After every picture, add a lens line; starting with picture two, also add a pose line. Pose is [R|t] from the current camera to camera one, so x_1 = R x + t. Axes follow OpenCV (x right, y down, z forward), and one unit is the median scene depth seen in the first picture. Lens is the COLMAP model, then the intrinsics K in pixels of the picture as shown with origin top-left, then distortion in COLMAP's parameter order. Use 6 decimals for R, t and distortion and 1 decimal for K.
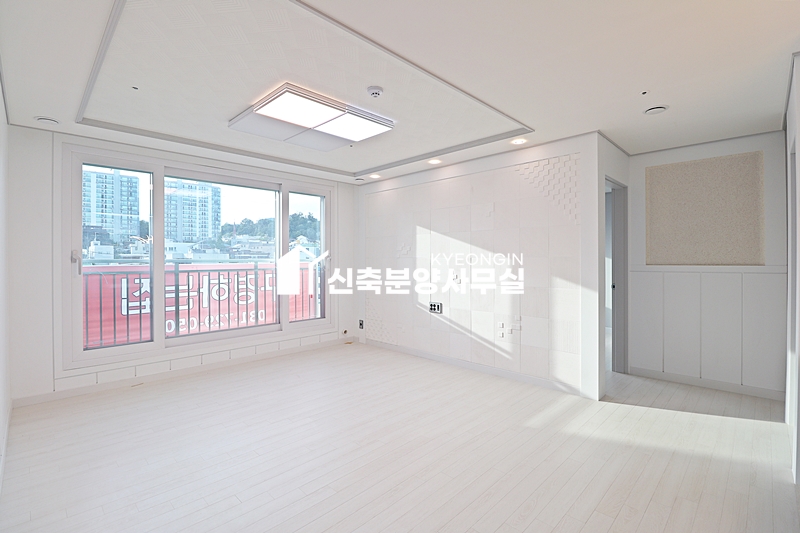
lens RADIAL K [[370.6, 0, 407.0], [0, 370.6, 260.1], [0, 0, 1]] dist [-0.009689, -0.007294]
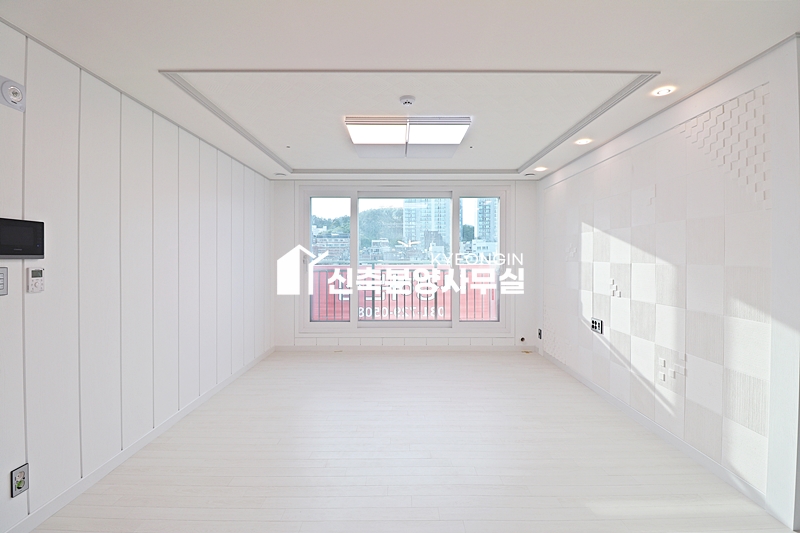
lens RADIAL K [[370.6, 0, 400.0], [0, 370.6, 257.0], [0, 0, 1]] dist [-0.009689, -0.007294]
pose [[0.695879, 0.003516, -0.718150, 0.363391], [-0.005431, 0.999985, -0.000367, -0.015035], [0.718138, 0.004156, 0.695888, 0.160970]]
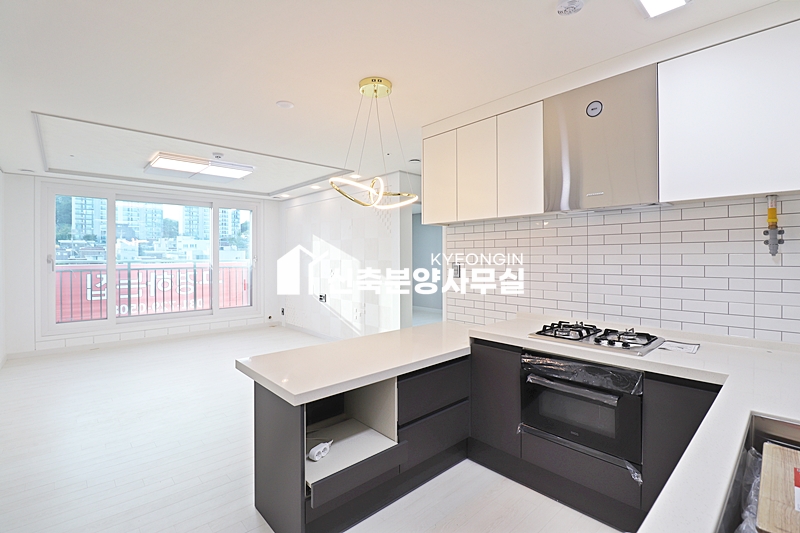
lens RADIAL K [[370.6, 0, 406.5], [0, 370.6, 258.3], [0, 0, 1]] dist [-0.009689, -0.007294]
pose [[0.998864, 0.002711, -0.047582, 0.452441], [-0.002549, 0.999991, 0.003465, -0.016167], [0.047591, -0.003340, 0.998861, -0.299730]]
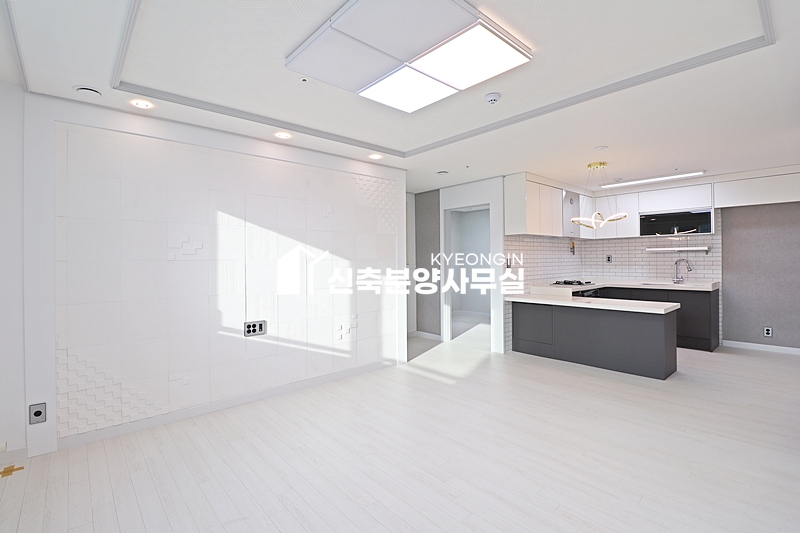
lens RADIAL K [[370.6, 0, 397.2], [0, 370.6, 261.8], [0, 0, 1]] dist [-0.009689, -0.007294]
pose [[0.073665, 0.000291, 0.997283, -0.660534], [0.010888, 0.999940, -0.001096, 0.000828], [-0.997224, 0.010939, 0.073657, 0.693023]]
